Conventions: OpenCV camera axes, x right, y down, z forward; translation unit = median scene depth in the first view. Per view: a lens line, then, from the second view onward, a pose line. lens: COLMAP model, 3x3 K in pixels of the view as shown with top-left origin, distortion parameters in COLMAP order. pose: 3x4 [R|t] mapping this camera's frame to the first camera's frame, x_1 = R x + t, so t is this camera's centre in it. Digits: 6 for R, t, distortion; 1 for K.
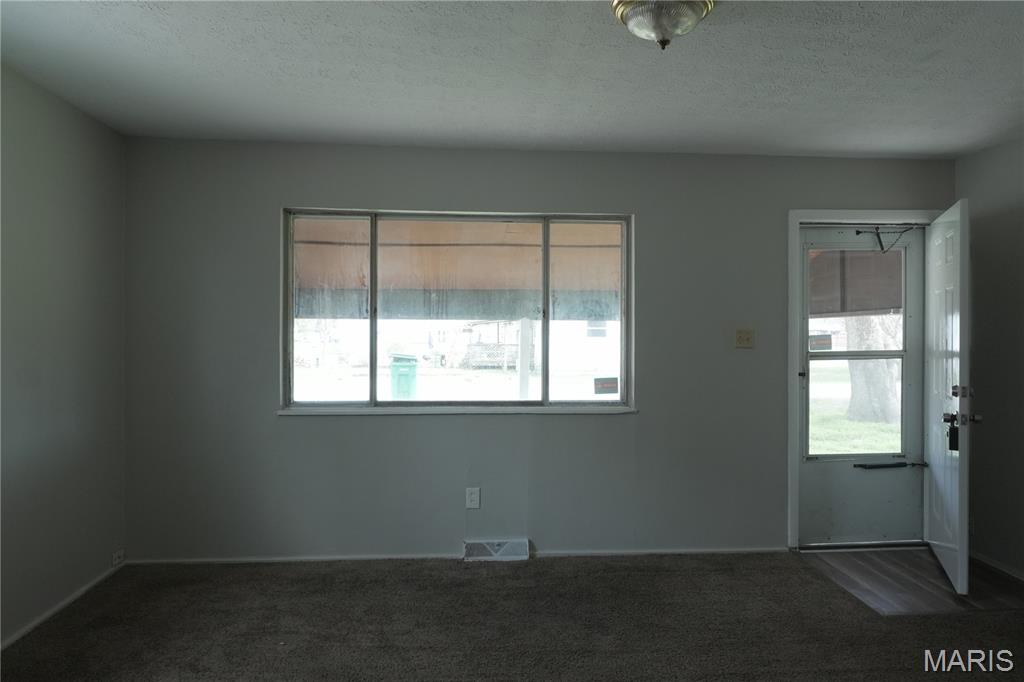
lens RADIAL K [[685.2, 0, 507.7], [0, 685.2, 339.5], [0, 0, 1]] dist [0.003652, -0.000344]
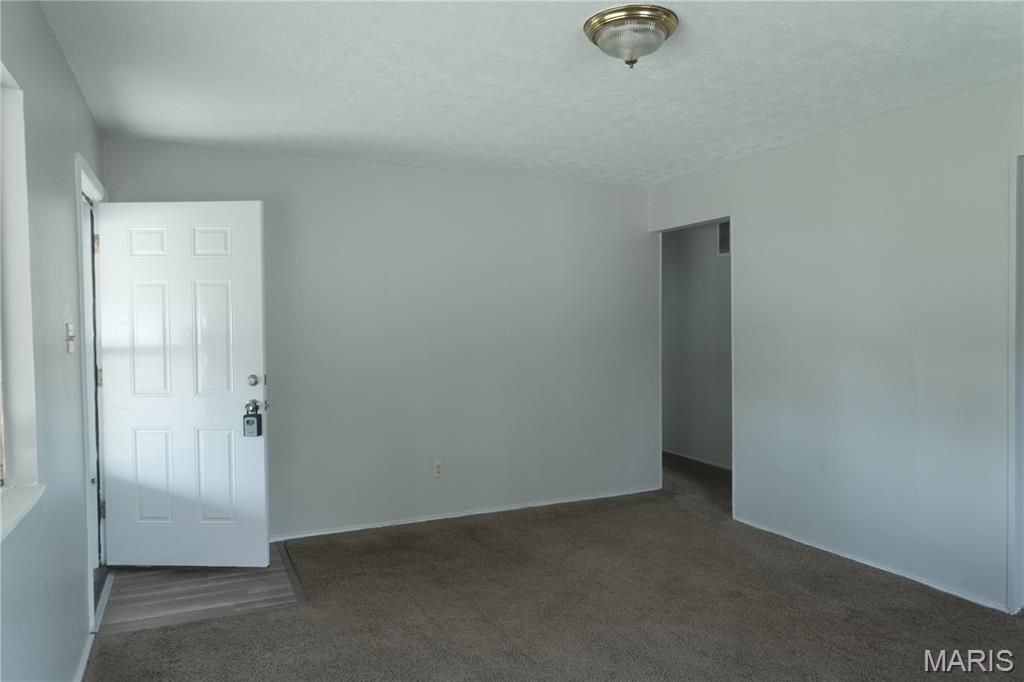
lens RADIAL K [[685.2, 0, 512.8], [0, 685.2, 339.2], [0, 0, 1]] dist [0.003652, -0.000344]
pose [[-0.350961, -0.016277, 0.936248, -0.406732], [0.019406, 0.999508, 0.024652, -0.006545], [-0.936189, 0.026821, -0.350473, 0.848535]]
